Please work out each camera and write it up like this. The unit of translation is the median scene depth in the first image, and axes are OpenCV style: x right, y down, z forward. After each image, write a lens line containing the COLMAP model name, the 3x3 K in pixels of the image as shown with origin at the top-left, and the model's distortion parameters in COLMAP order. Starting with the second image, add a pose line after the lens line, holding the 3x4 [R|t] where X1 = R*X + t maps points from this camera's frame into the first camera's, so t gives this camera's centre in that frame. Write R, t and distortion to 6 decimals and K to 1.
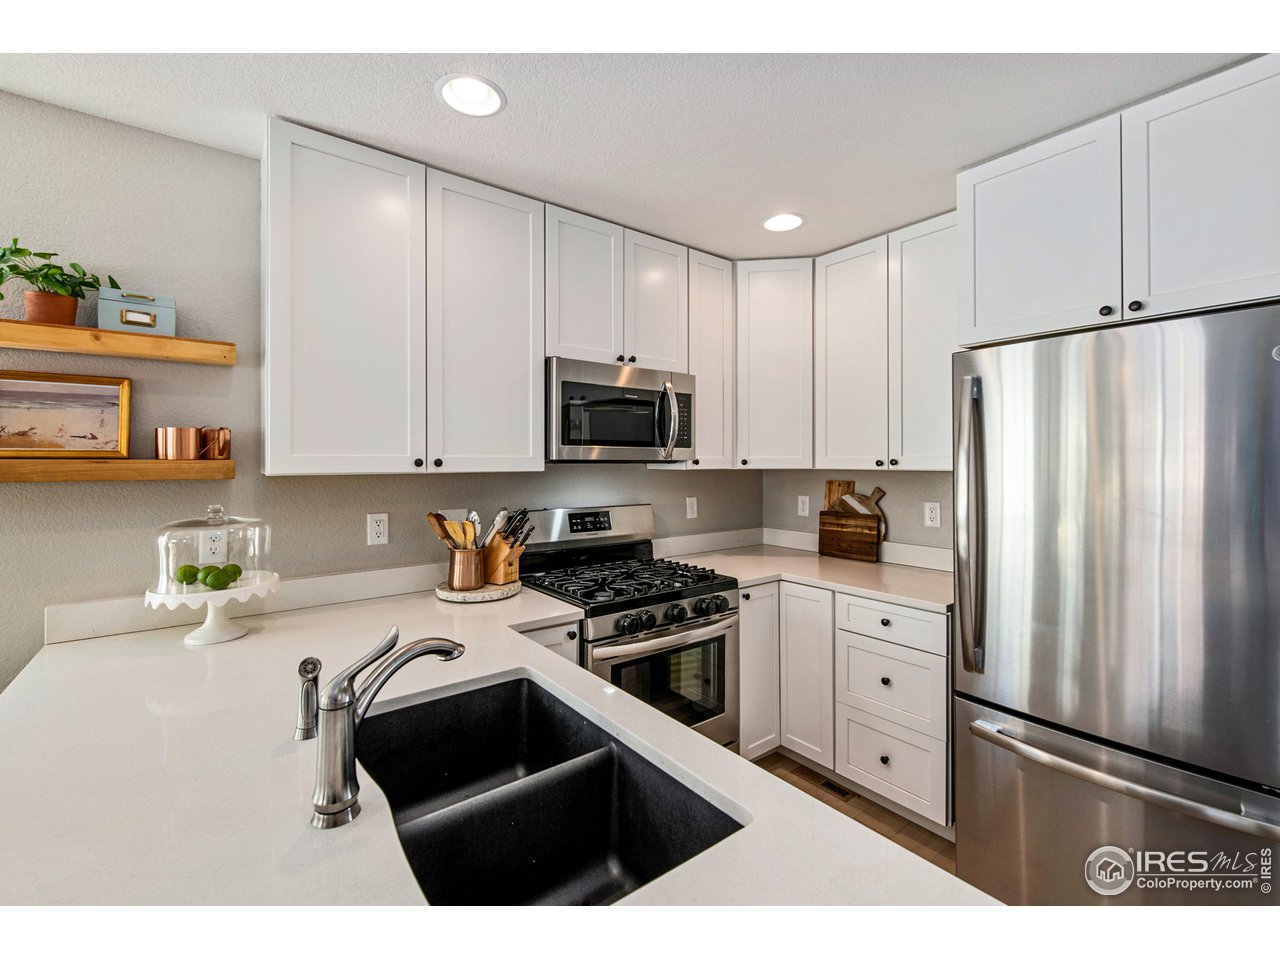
lens RADIAL K [[554.1, 0, 639.4], [0, 554.1, 472.1], [0, 0, 1]] dist [-0.004518, -0.000482]
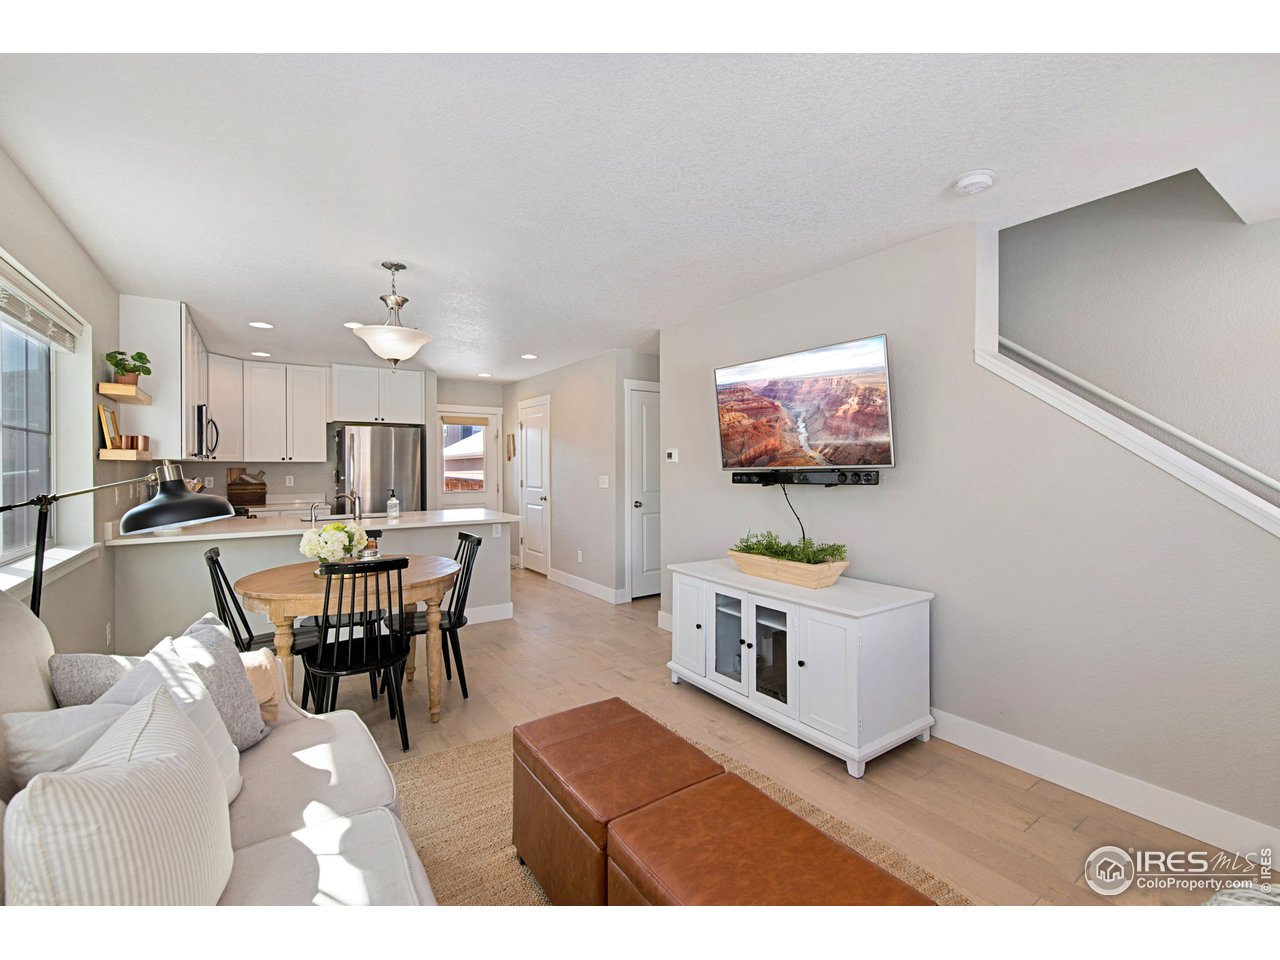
lens RADIAL K [[554.1, 0, 638.9], [0, 554.1, 470.7], [0, 0, 1]] dist [-0.004518, -0.000482]
pose [[0.055221, -0.010204, 0.998422, -1.589543], [0.006654, 0.999929, 0.009851, 0.016204], [-0.998452, 0.006099, 0.055285, -0.575210]]
